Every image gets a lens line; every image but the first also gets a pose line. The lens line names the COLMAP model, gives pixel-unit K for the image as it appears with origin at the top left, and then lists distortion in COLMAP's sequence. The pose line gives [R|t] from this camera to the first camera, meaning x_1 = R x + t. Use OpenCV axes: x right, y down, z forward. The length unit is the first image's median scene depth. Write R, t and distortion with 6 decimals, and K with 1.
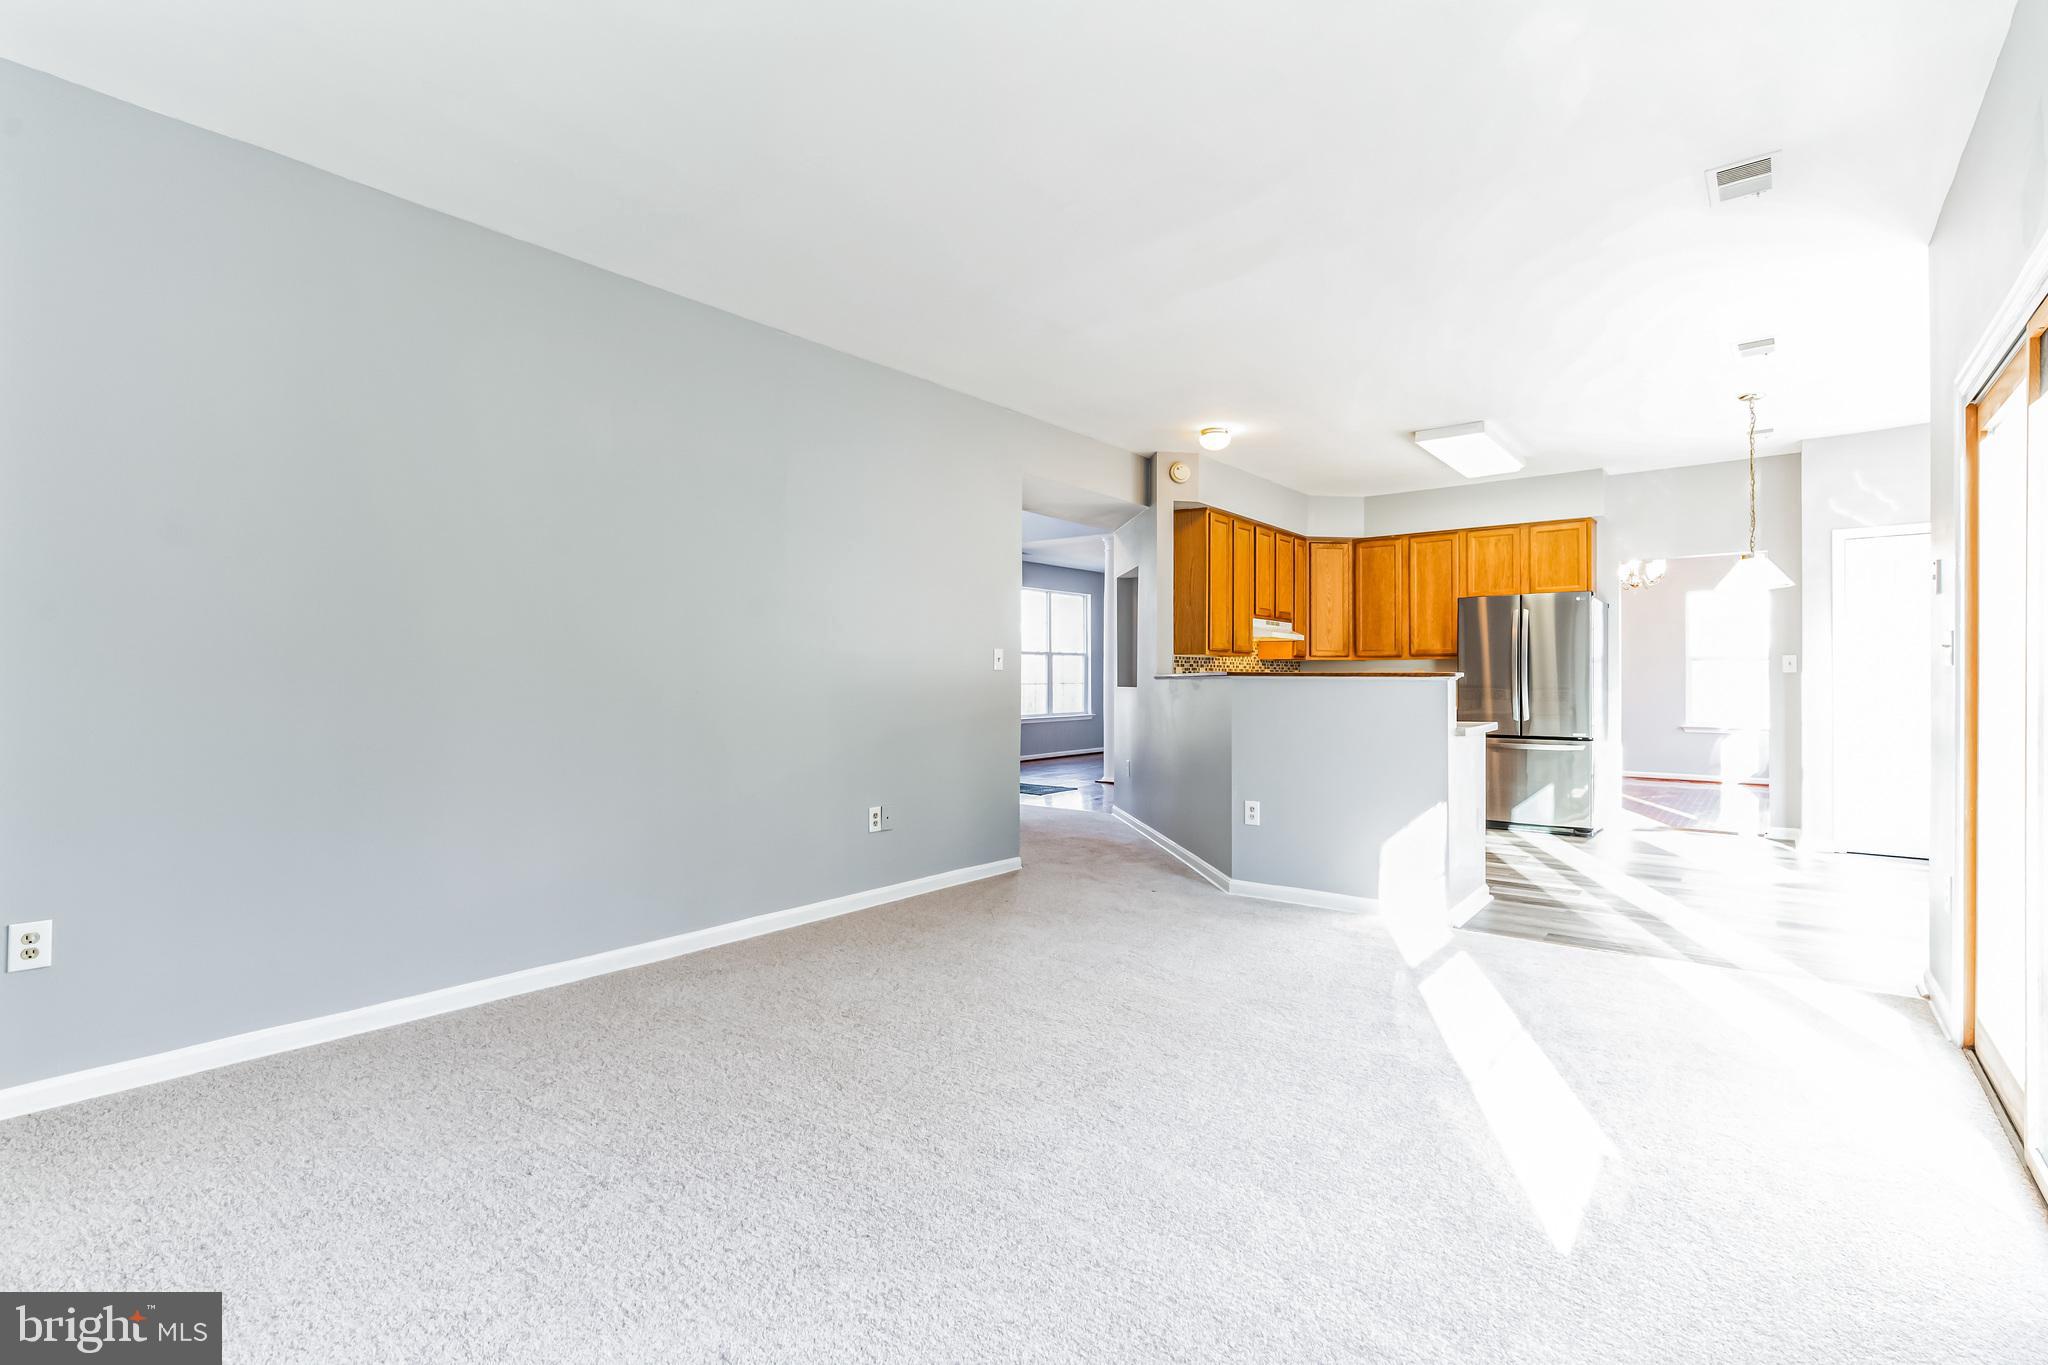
lens RADIAL K [[943.1, 0, 1021.6], [0, 943.1, 679.6], [0, 0, 1]] dist [-0.002645, 0.000883]
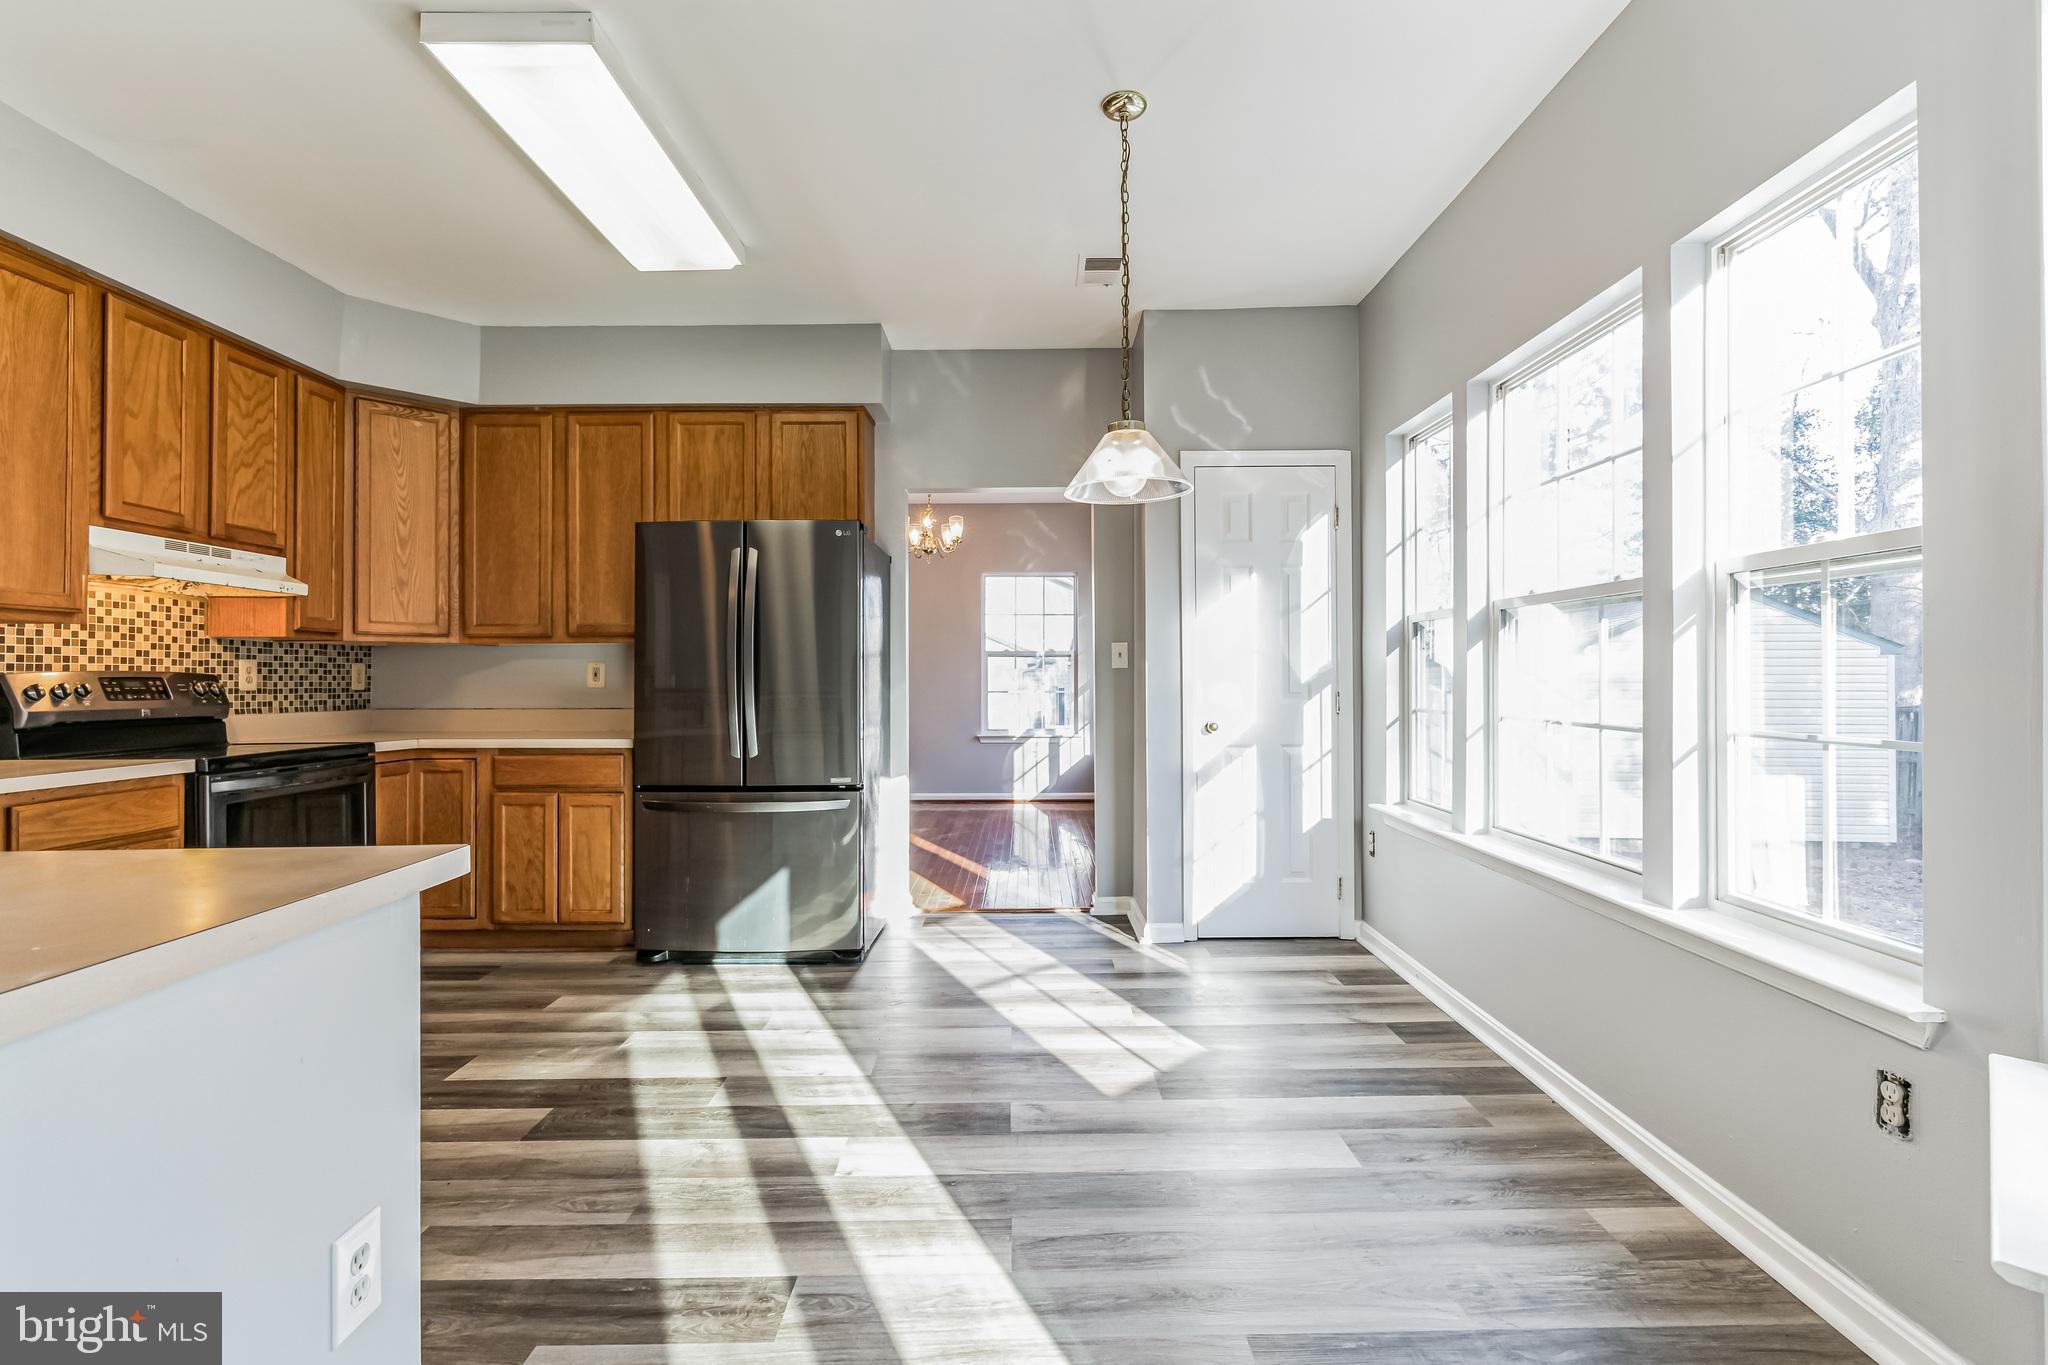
lens RADIAL K [[943.1, 0, 1026.3], [0, 943.1, 663.8], [0, 0, 1]] dist [-0.002645, 0.000883]
pose [[0.779290, 0.007019, 0.626624, 0.283543], [0.004737, 0.999843, -0.017092, 0.000405], [-0.626645, 0.016288, 0.779135, 0.430539]]
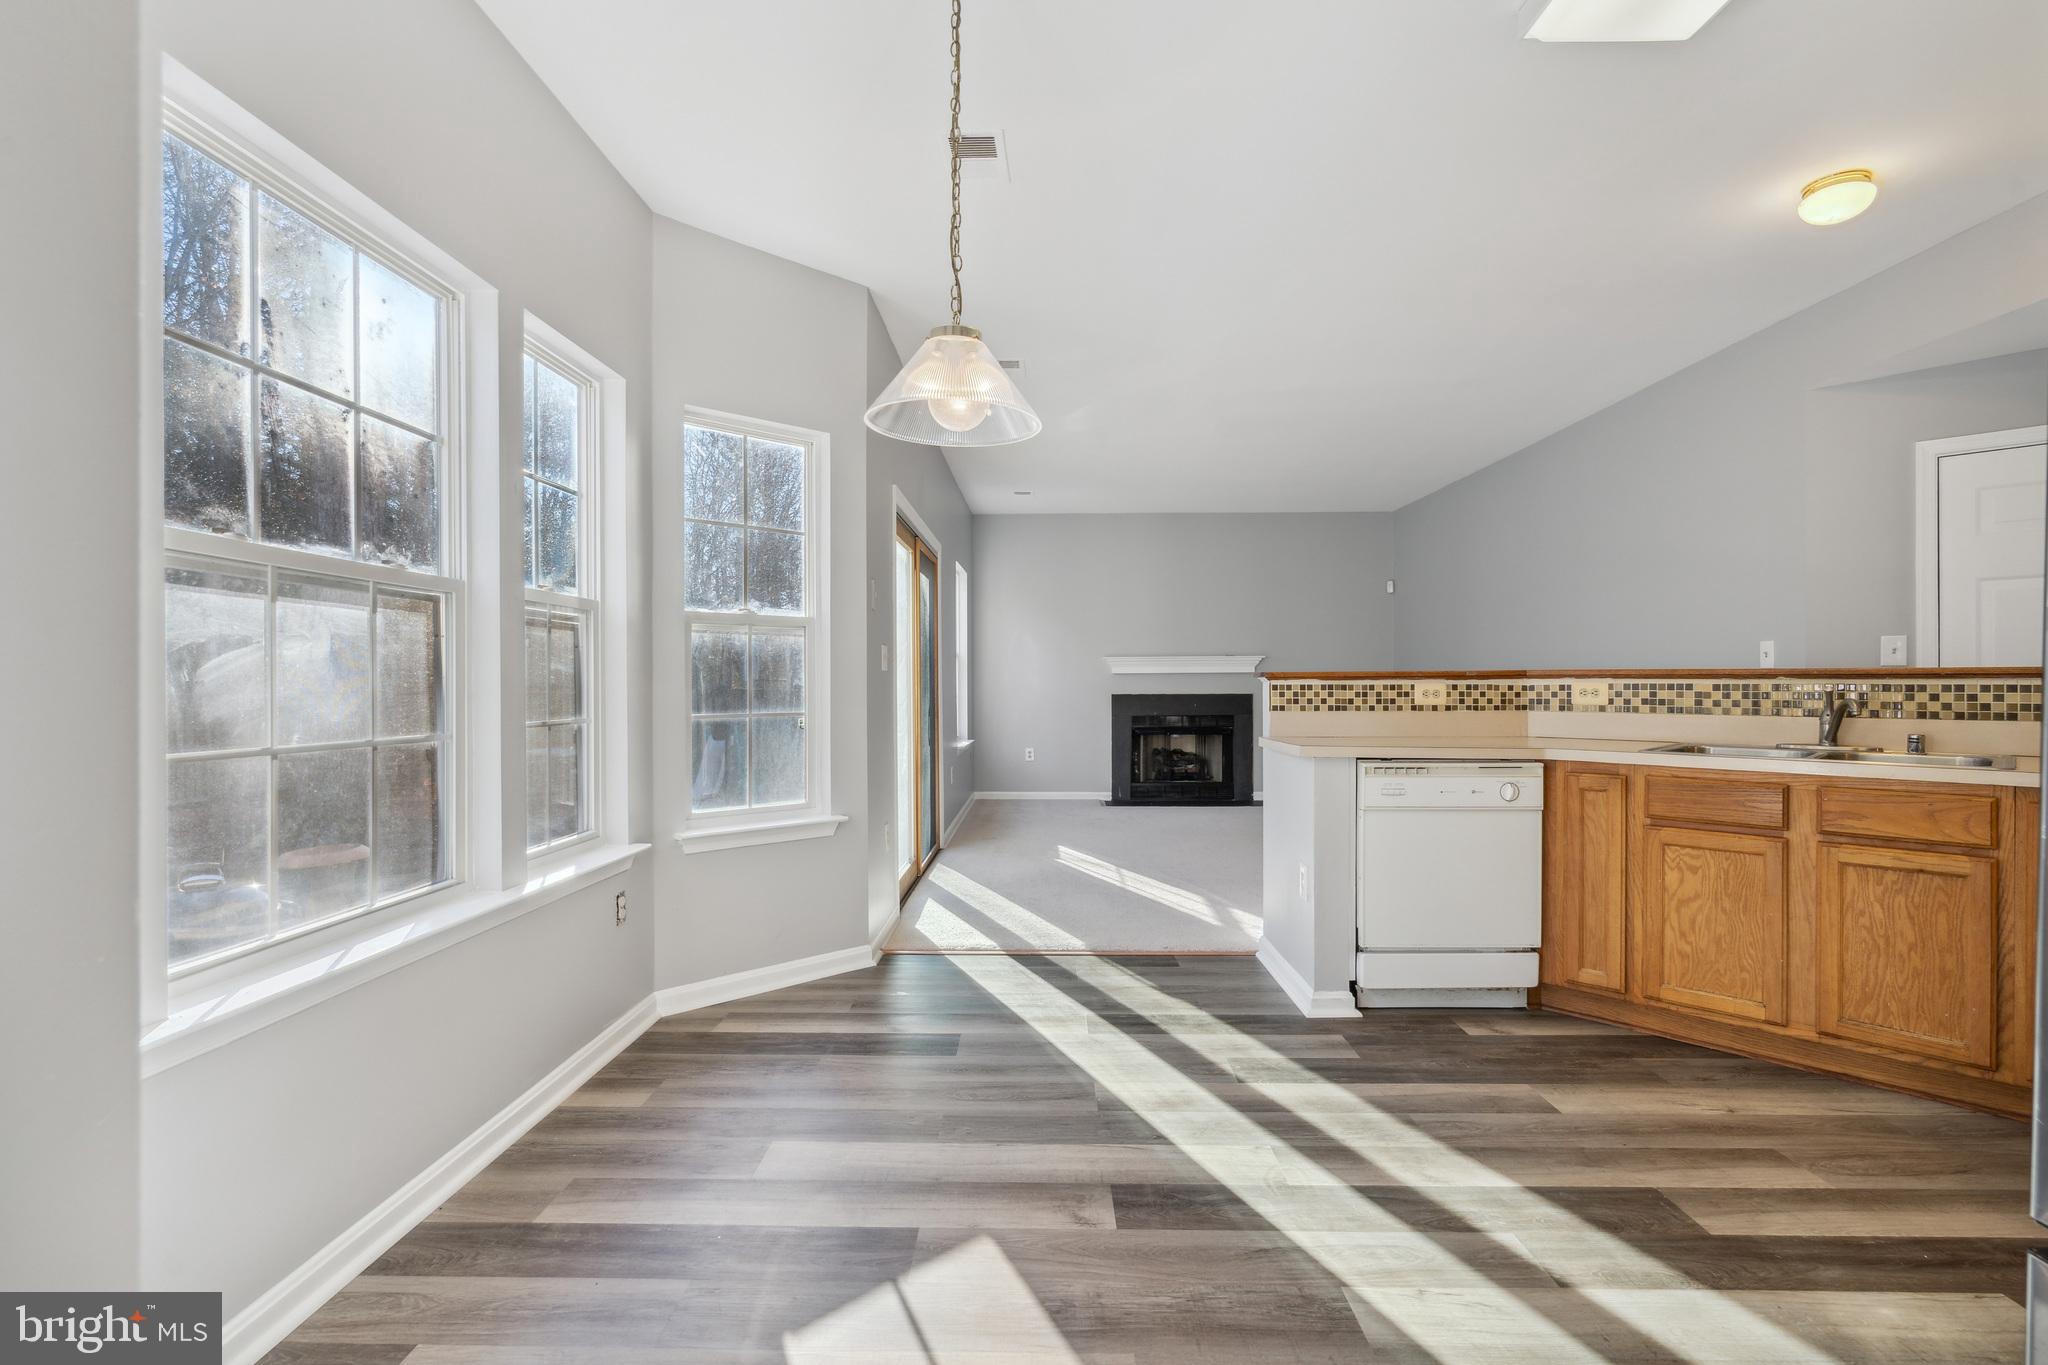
lens RADIAL K [[943.1, 0, 1015.8], [0, 943.1, 683.8], [0, 0, 1]] dist [-0.002645, 0.000883]
pose [[-0.798744, 0.001699, -0.601668, 0.900526], [0.000021, 0.999996, 0.002796, -0.000168], [0.601671, 0.002220, -0.798741, 1.162970]]
